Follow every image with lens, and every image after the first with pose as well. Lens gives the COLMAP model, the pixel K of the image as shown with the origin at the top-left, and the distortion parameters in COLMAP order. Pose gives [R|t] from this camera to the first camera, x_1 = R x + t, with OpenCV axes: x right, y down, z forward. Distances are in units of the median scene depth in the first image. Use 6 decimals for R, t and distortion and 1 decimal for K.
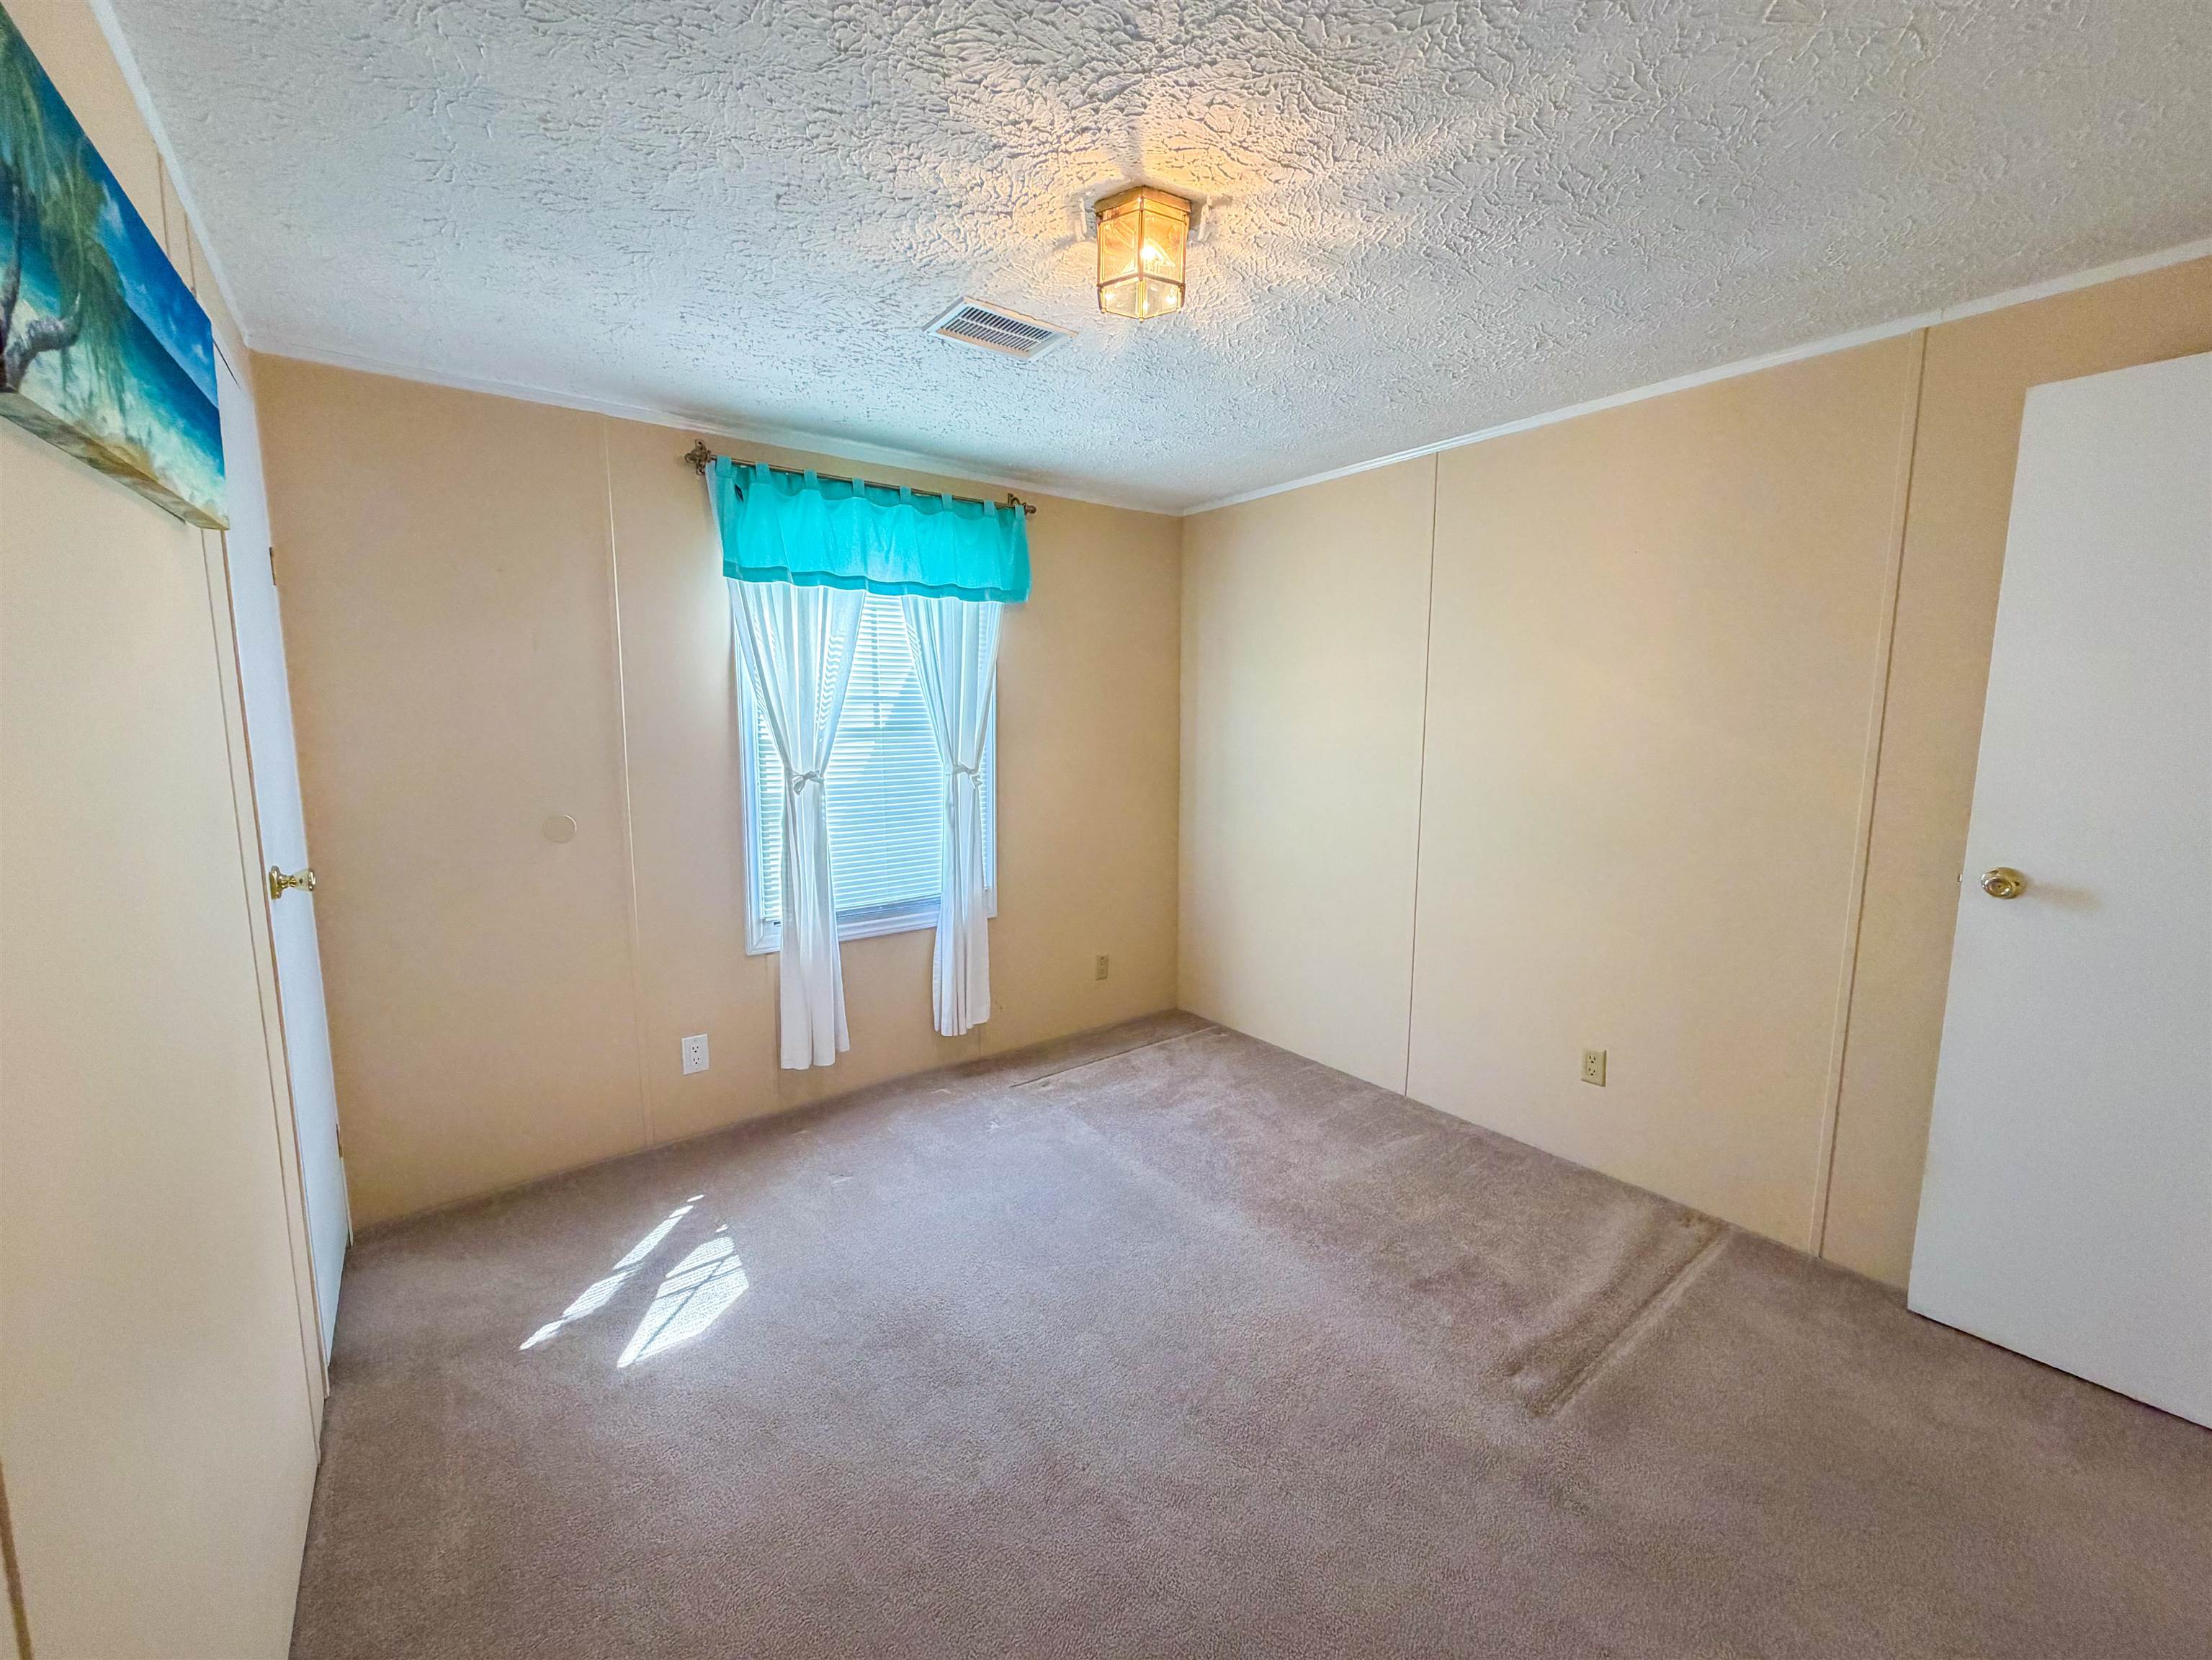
lens RADIAL K [[899.6, 0, 1046.7], [0, 899.6, 820.3], [0, 0, 1]] dist [0.000408, 0.000555]
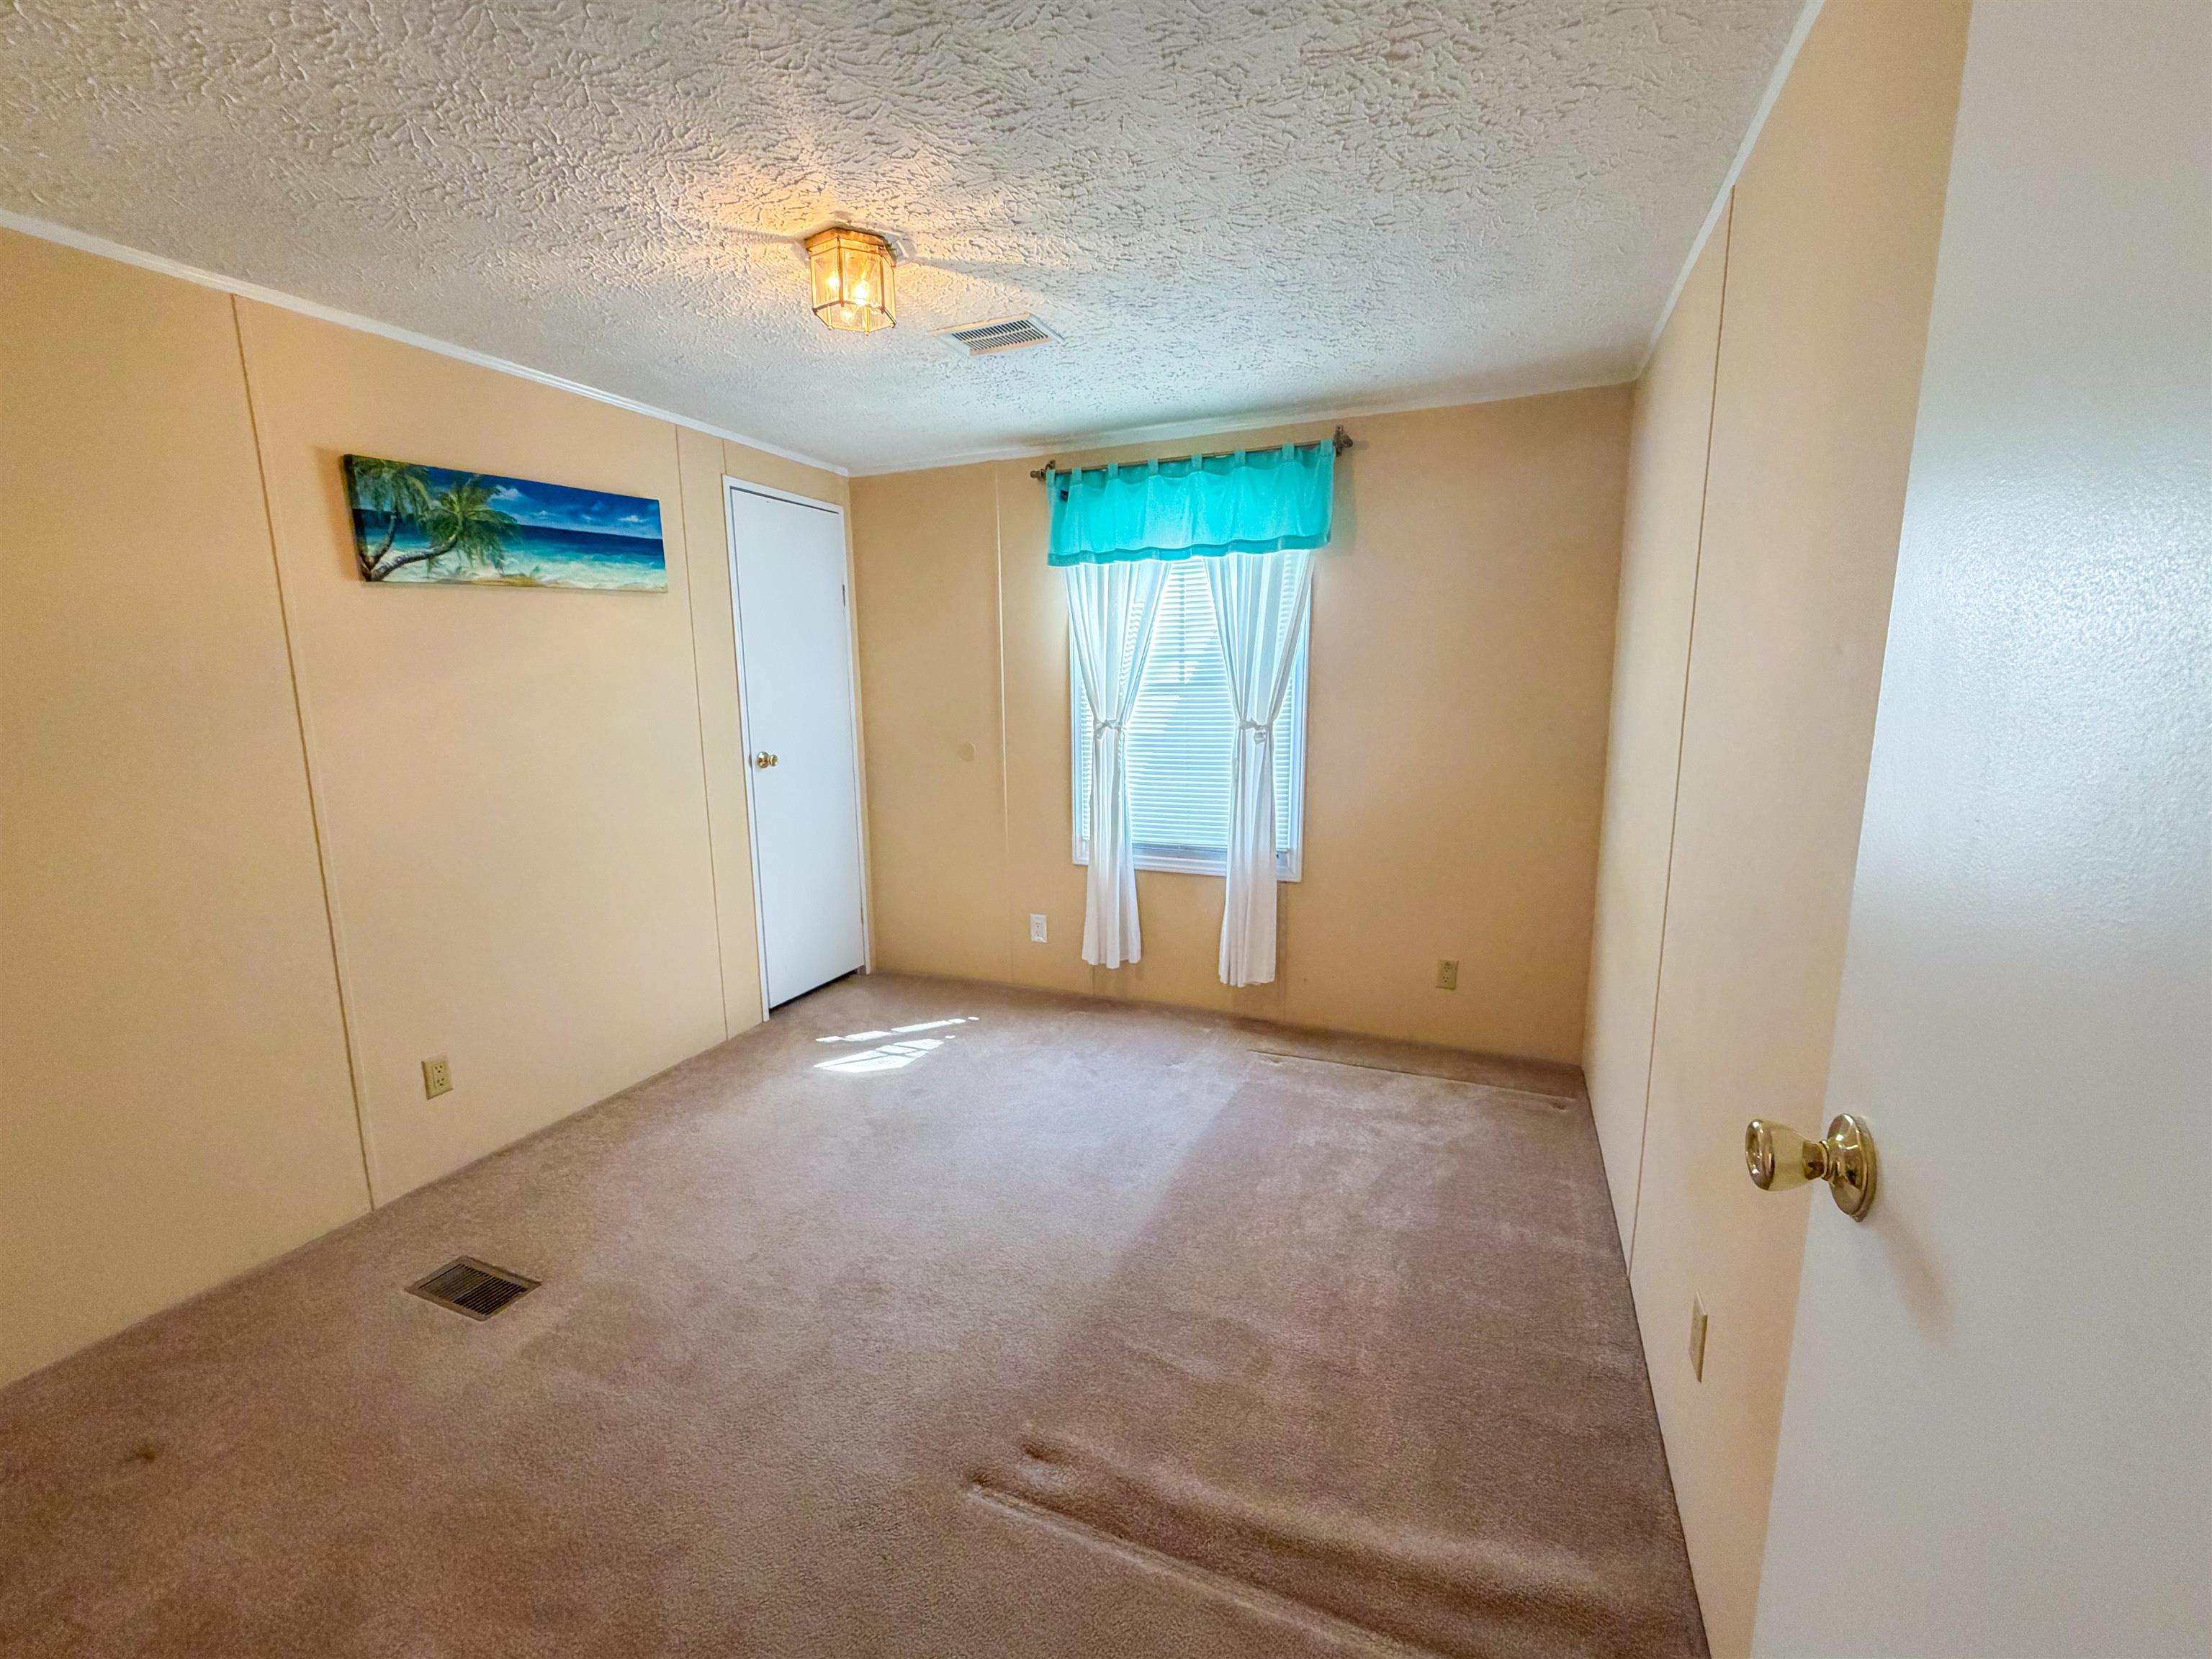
lens RADIAL K [[899.5, 0, 1102.2], [0, 899.5, 813.6], [0, 0, 1]] dist [0.000408, 0.000555]
pose [[0.499474, 0.121033, -0.857833, 0.738566], [-0.092401, 0.991987, 0.086161, -0.031555], [0.861387, 0.036229, 0.506655, 0.377304]]
